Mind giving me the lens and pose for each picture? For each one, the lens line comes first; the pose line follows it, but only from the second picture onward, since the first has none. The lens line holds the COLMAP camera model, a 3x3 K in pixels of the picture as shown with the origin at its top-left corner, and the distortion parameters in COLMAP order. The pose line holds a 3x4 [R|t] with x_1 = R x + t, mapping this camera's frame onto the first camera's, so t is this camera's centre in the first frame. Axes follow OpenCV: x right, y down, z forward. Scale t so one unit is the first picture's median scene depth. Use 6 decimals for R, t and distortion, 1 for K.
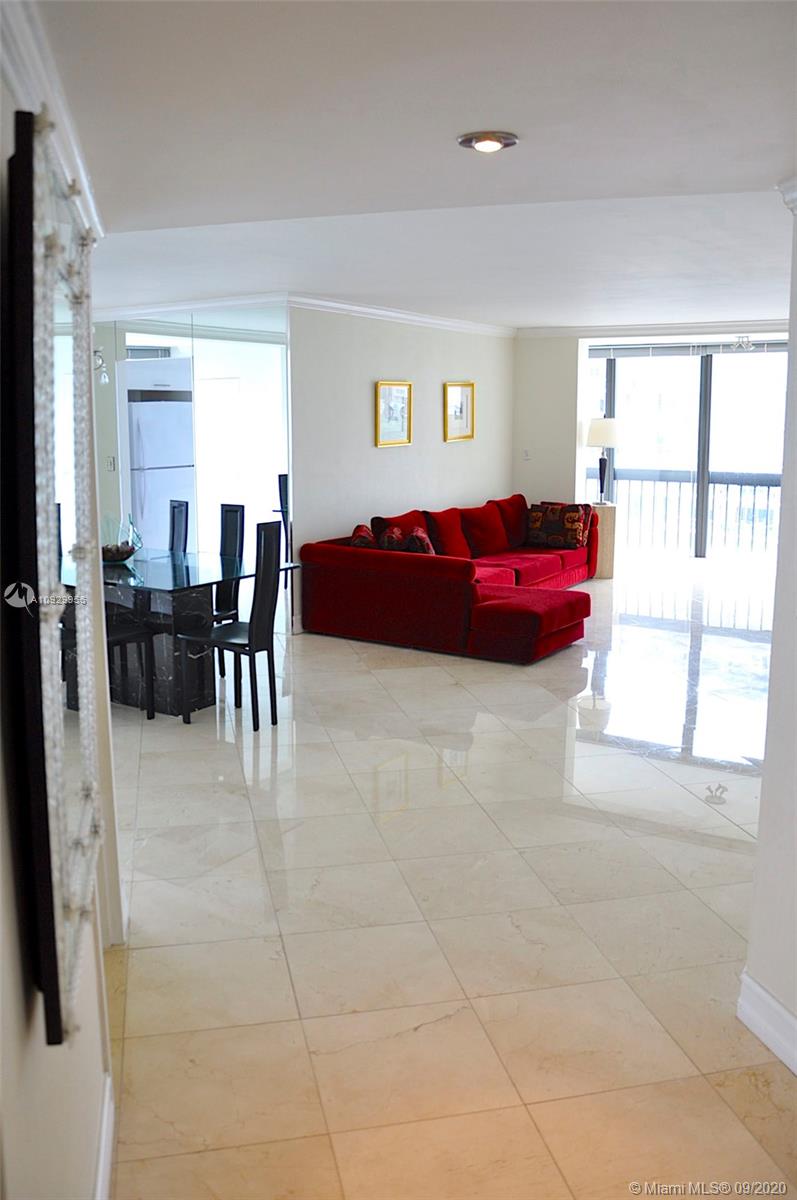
lens RADIAL K [[988.0, 0, 398.5], [0, 988.0, 600.0], [0, 0, 1]] dist [-0.100621, 0.013912]
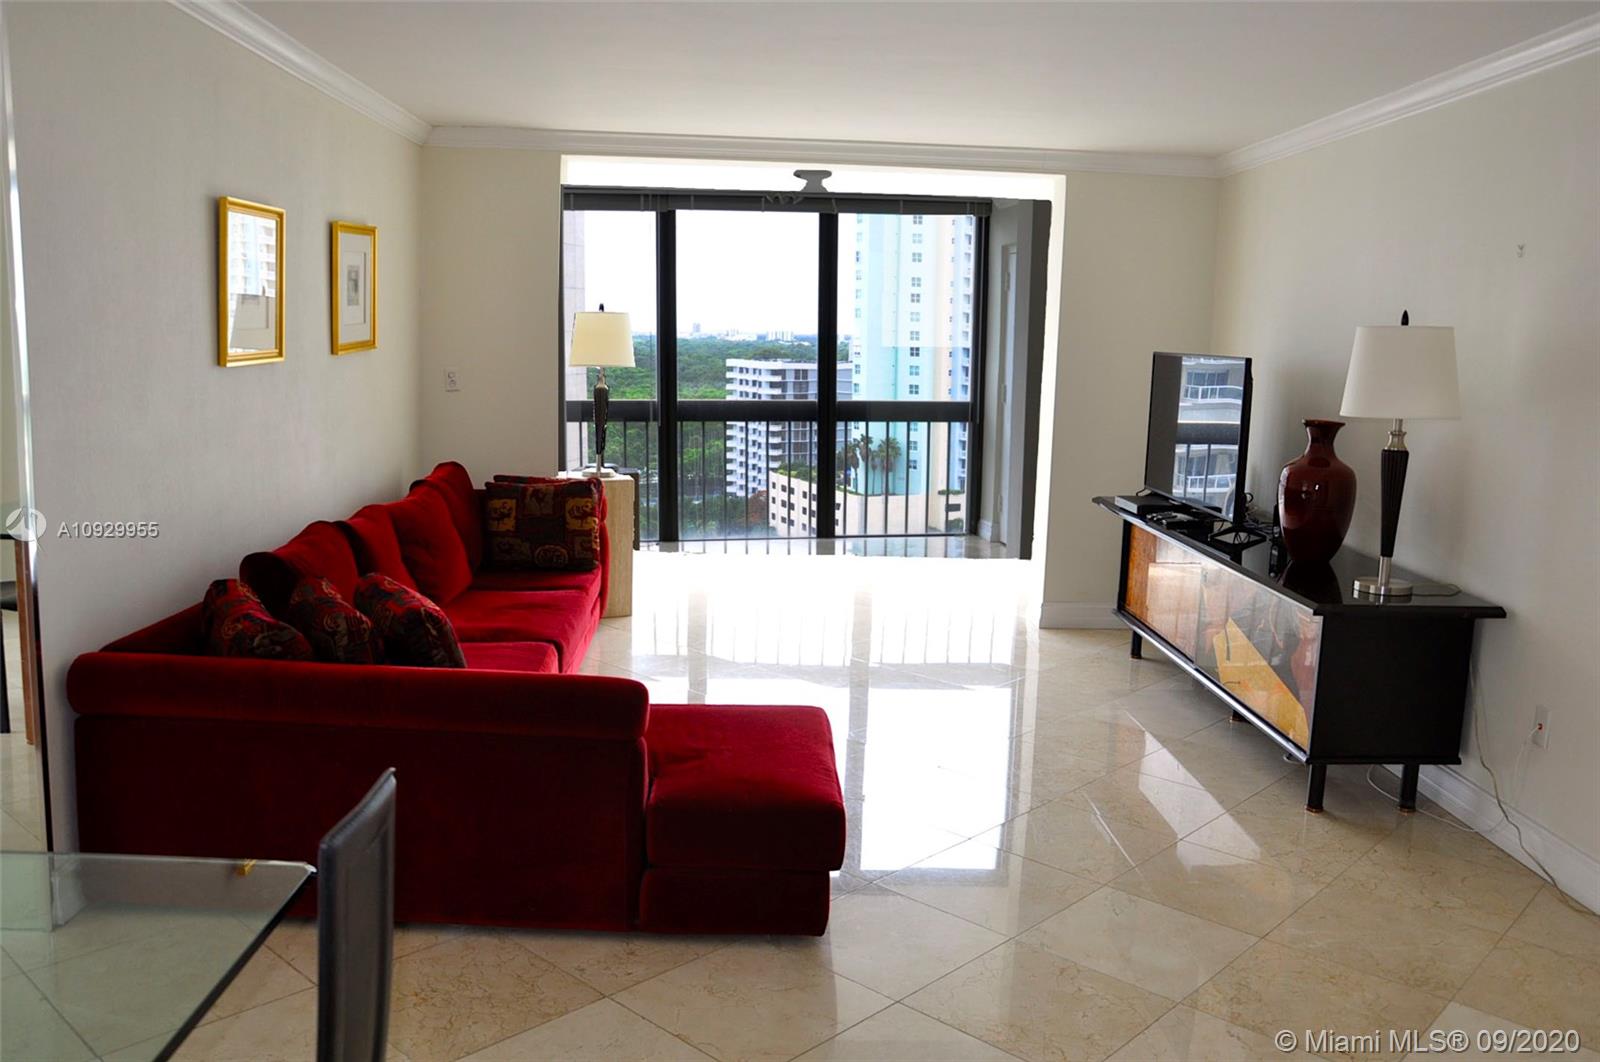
lens RADIAL K [[1317.3, 0, 800.2], [0, 1317.3, 485.9], [0, 0, 1]] dist [-0.100621, 0.013912]
pose [[0.823731, -0.040916, 0.565502, -0.121104], [0.073947, 0.996626, -0.035606, -0.071839], [-0.562138, 0.071147, 0.823978, 0.446905]]
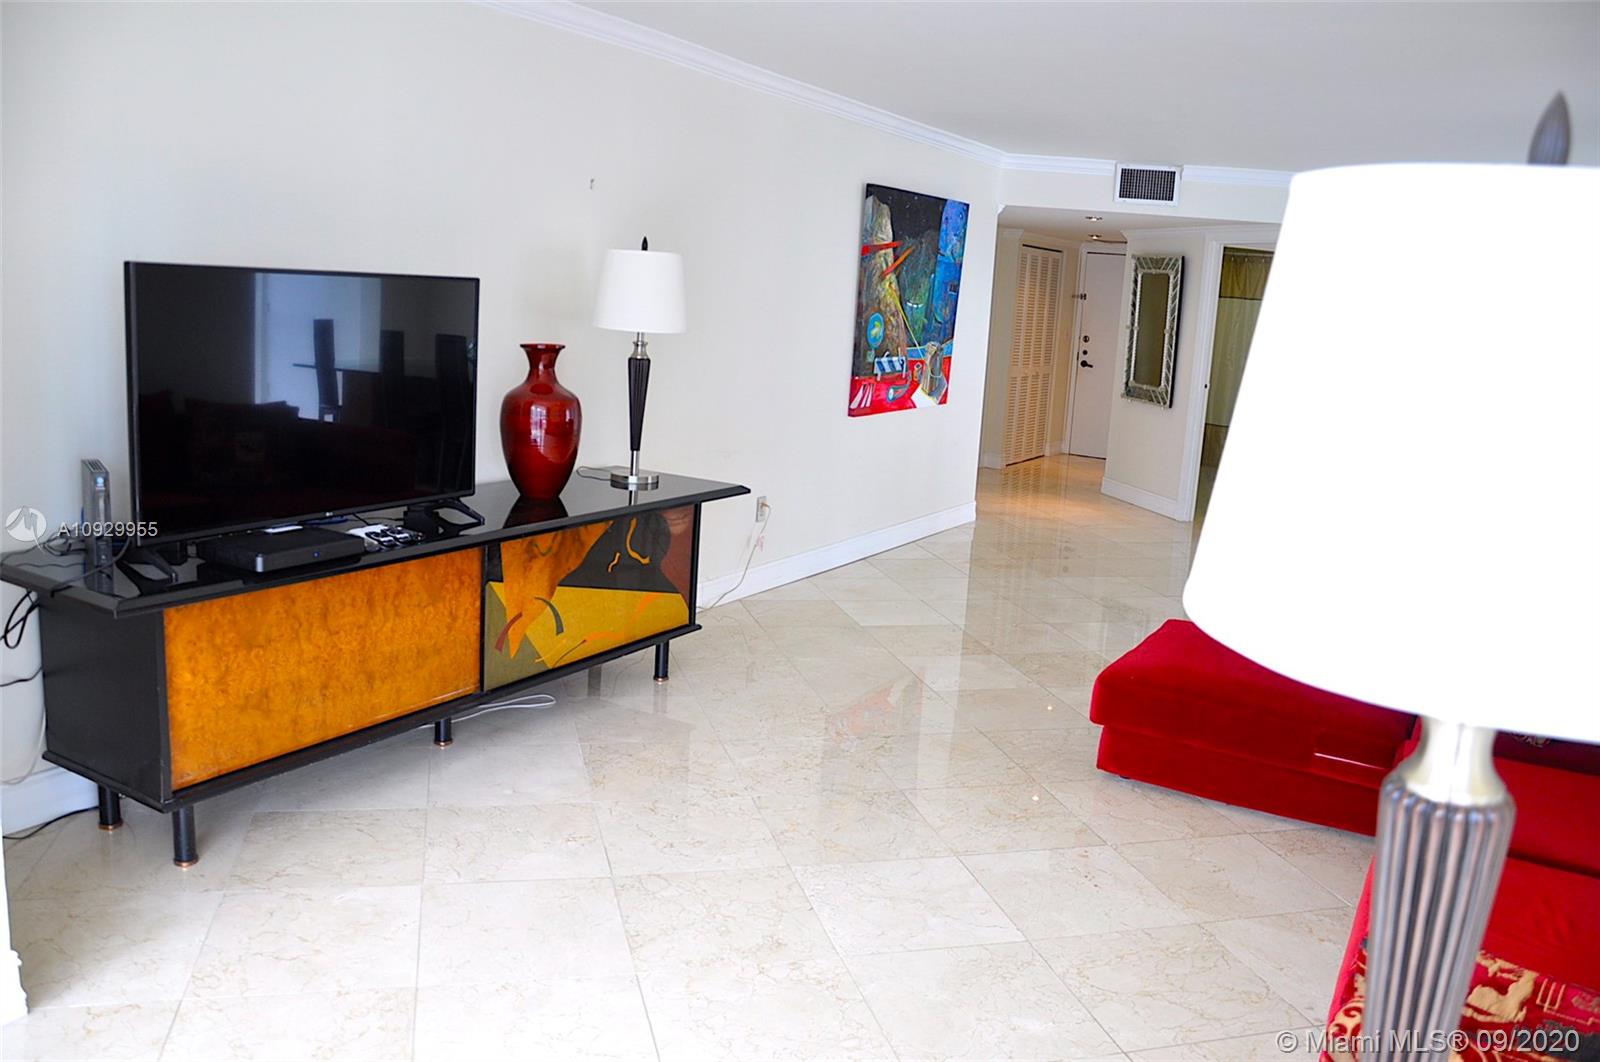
lens RADIAL K [[1233.8, 0, 789.4], [0, 1233.8, 537.1], [0, 0, 1]] dist [-0.170673, 0.126231]
pose [[-0.997970, -0.051264, -0.037794, 0.308833], [-0.061635, 0.926867, 0.370295, -0.221586], [0.016047, 0.371873, -0.928145, 1.280504]]
